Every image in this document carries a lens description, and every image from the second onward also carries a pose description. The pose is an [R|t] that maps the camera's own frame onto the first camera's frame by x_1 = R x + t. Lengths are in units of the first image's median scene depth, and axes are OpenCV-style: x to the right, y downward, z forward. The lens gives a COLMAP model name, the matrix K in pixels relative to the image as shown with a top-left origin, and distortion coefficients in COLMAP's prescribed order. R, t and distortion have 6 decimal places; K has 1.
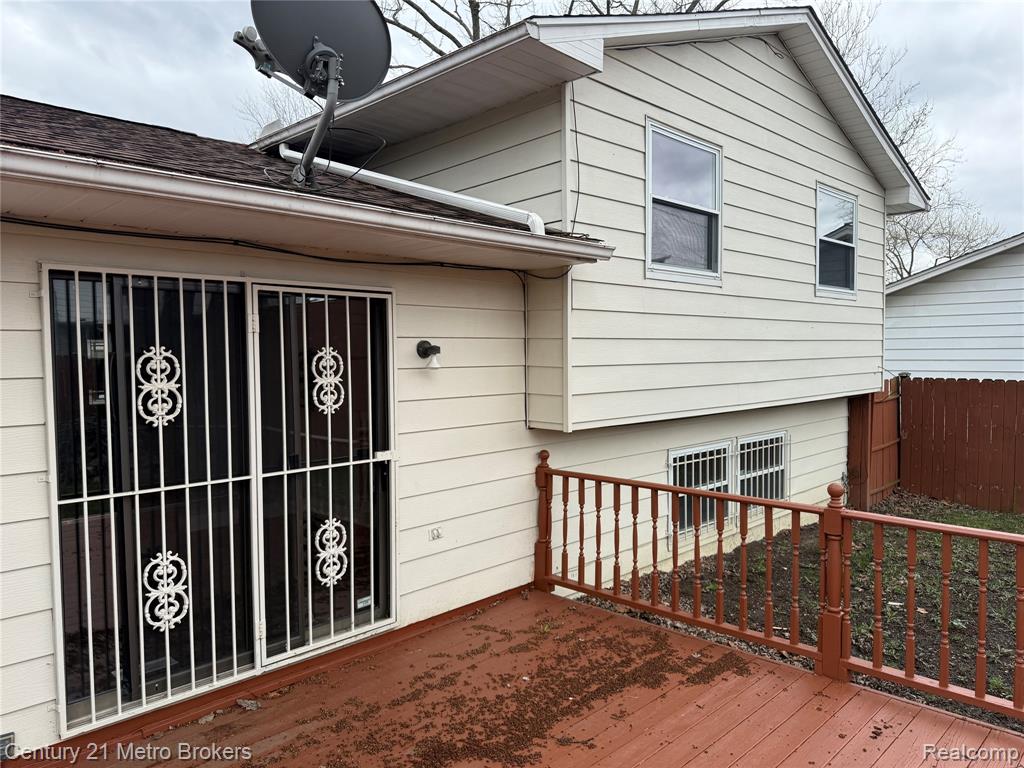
lens RADIAL K [[696.6, 0, 528.3], [0, 696.6, 385.6], [0, 0, 1]] dist [0.094345, -0.131767]
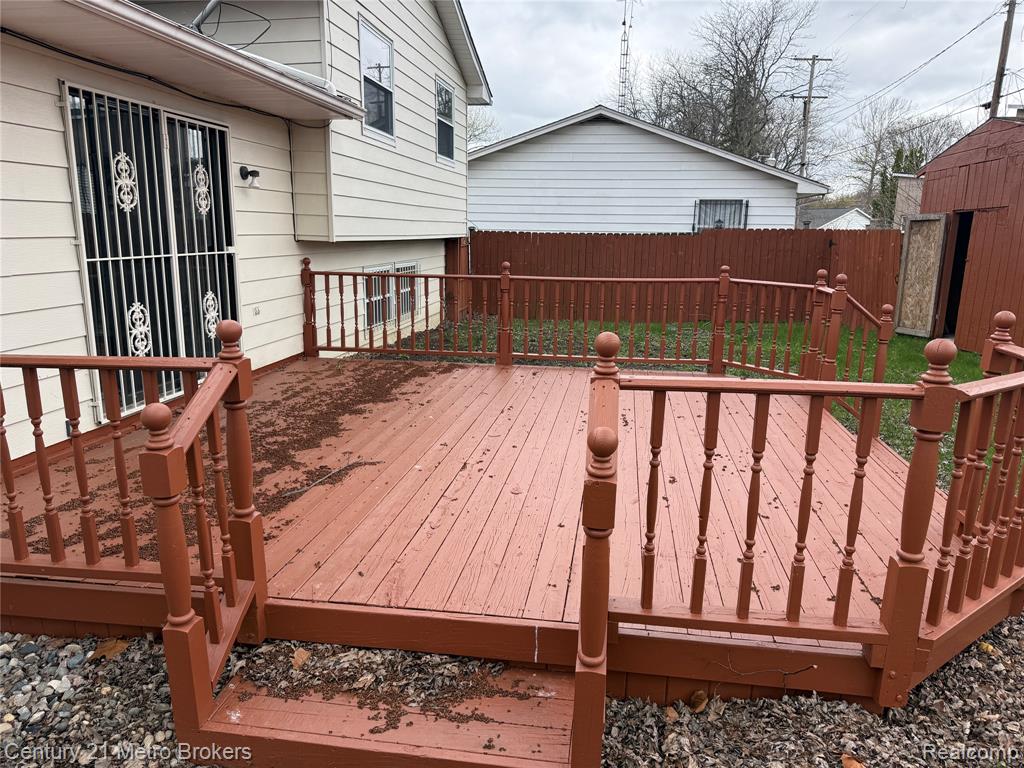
lens RADIAL K [[696.6, 0, 528.3], [0, 696.6, 385.6], [0, 0, 1]] dist [0.094345, -0.131767]
pose [[0.797269, -0.107564, 0.593962, -0.574350], [0.000075, 0.984012, 0.178100, 0.111045], [-0.603624, -0.141950, 0.784531, -0.479050]]
